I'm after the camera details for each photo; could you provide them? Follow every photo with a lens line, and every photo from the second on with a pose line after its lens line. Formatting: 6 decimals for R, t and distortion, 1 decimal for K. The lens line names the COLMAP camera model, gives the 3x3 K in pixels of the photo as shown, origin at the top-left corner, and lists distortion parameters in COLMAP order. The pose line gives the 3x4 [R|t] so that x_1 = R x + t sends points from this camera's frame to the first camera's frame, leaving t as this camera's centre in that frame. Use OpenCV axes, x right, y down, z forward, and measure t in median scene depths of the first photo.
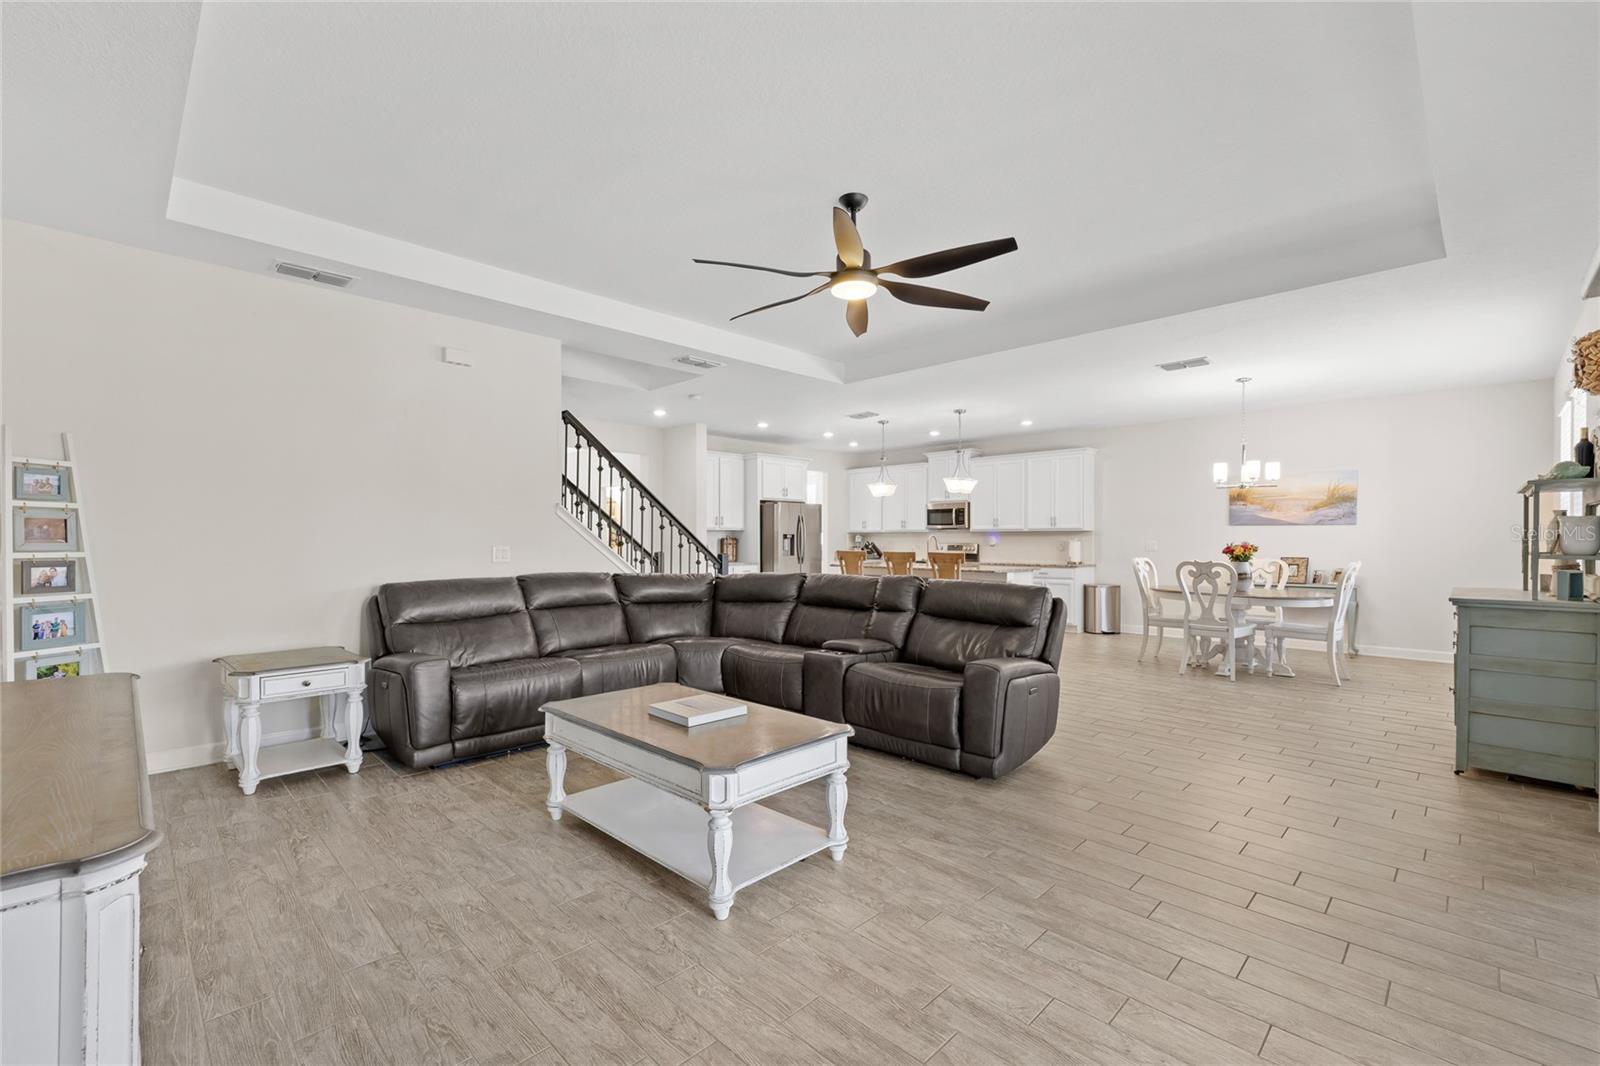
lens RADIAL K [[678.9, 0, 797.4], [0, 678.9, 540.6], [0, 0, 1]] dist [-0.000024, 0.000058]
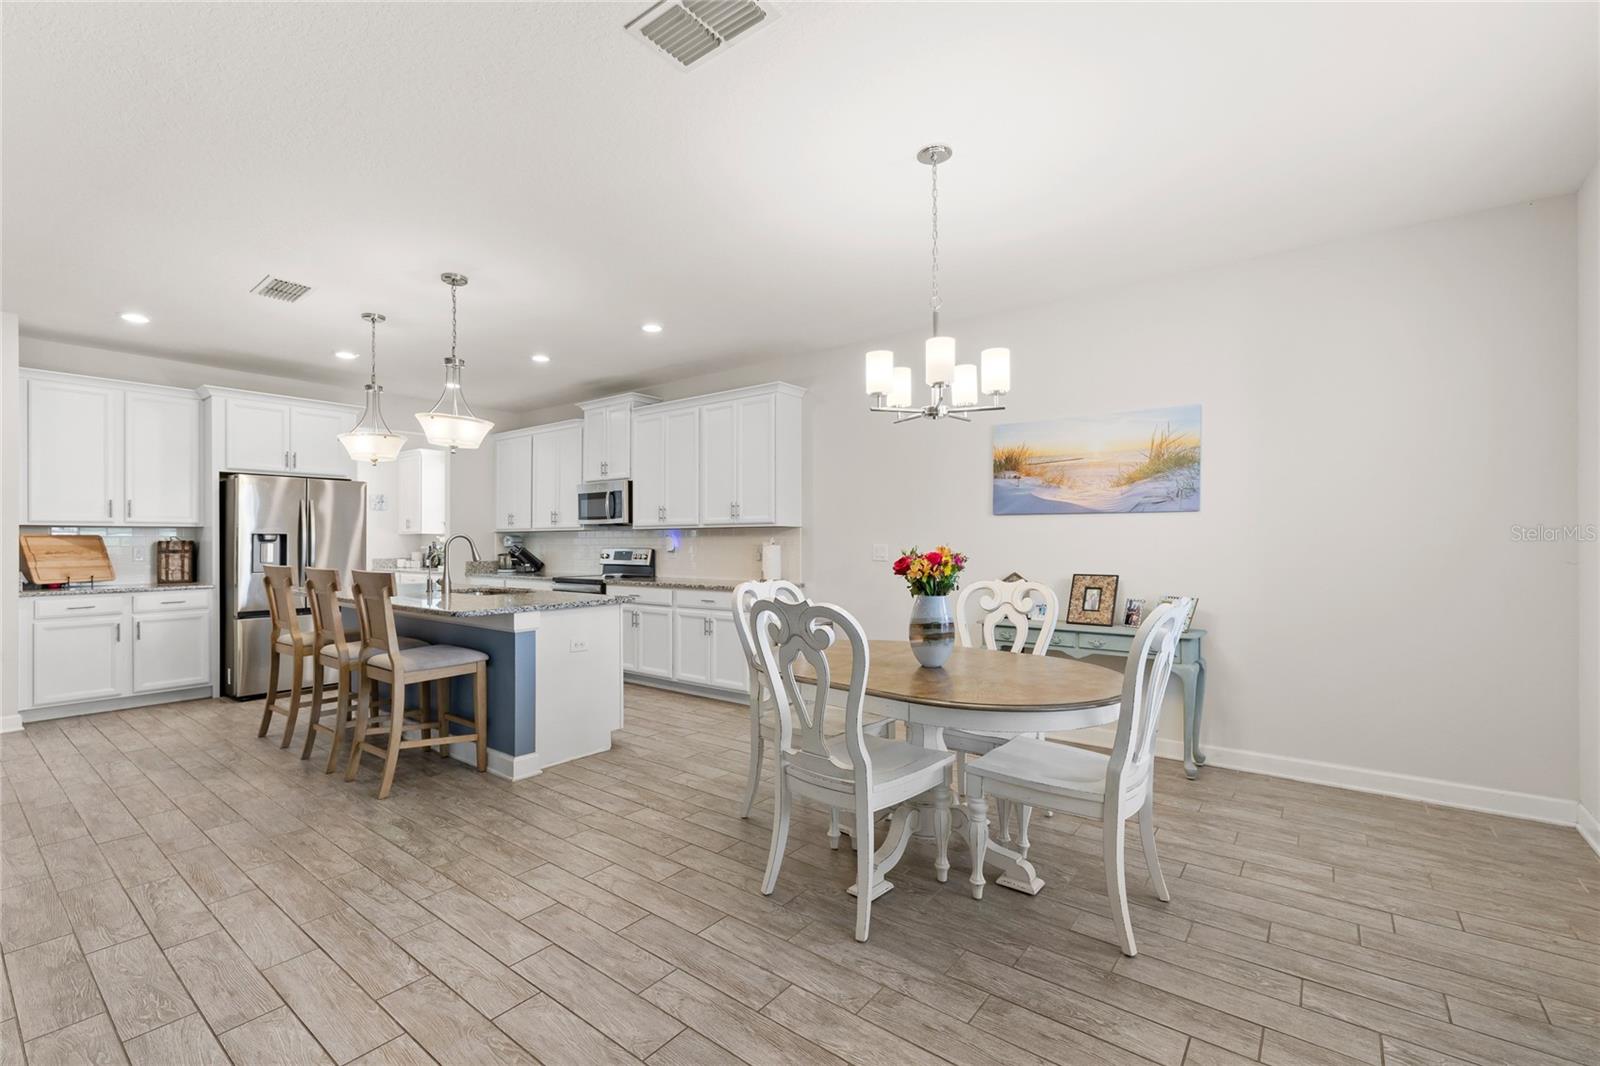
lens RADIAL K [[687.6, 0, 794.2], [0, 687.6, 538.2], [0, 0, 1]] dist [-0.000544, -0.000260]
pose [[0.992607, -0.002117, 0.121356, 0.423879], [0.003073, 0.999966, -0.007697, -0.000094], [-0.121335, 0.008013, 0.992579, 0.484788]]
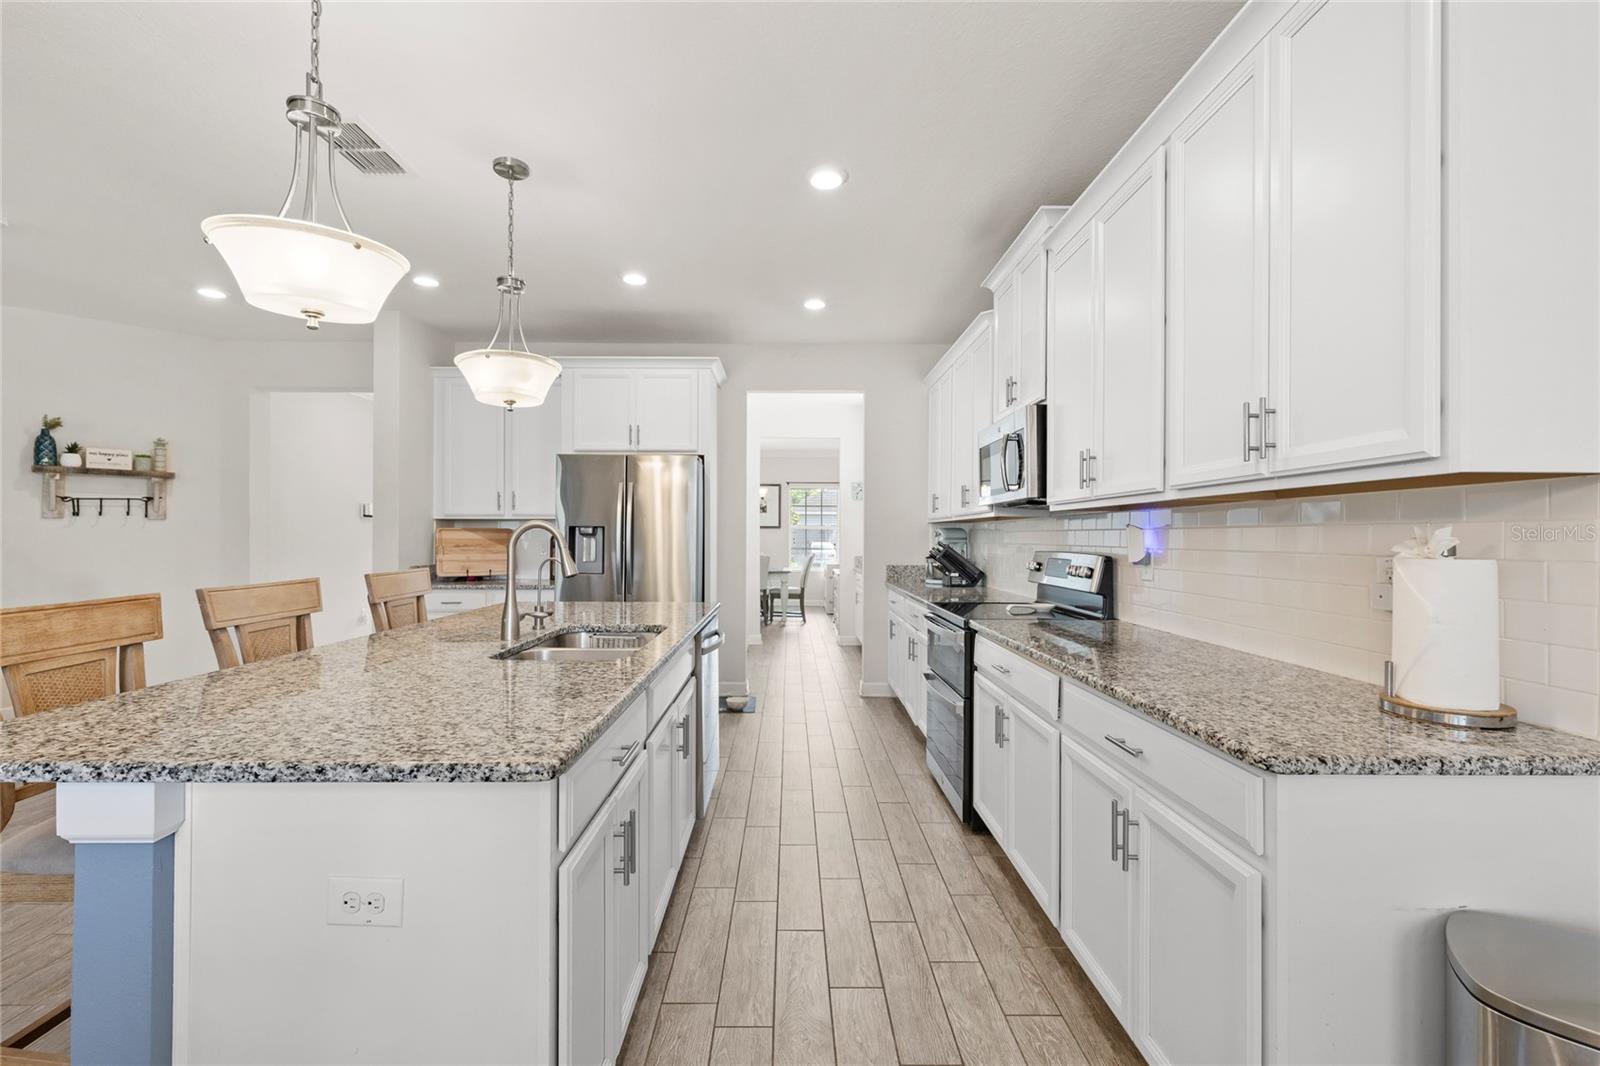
lens RADIAL K [[677.3, 0, 800.0], [0, 677.3, 533.0], [0, 0, 1]] dist [0.000189, 0.000235]
pose [[0.711080, -0.001599, -0.703109, 0.492308], [-0.005082, 0.999960, -0.007414, -0.002665], [0.703092, 0.008845, 0.711043, 0.965157]]
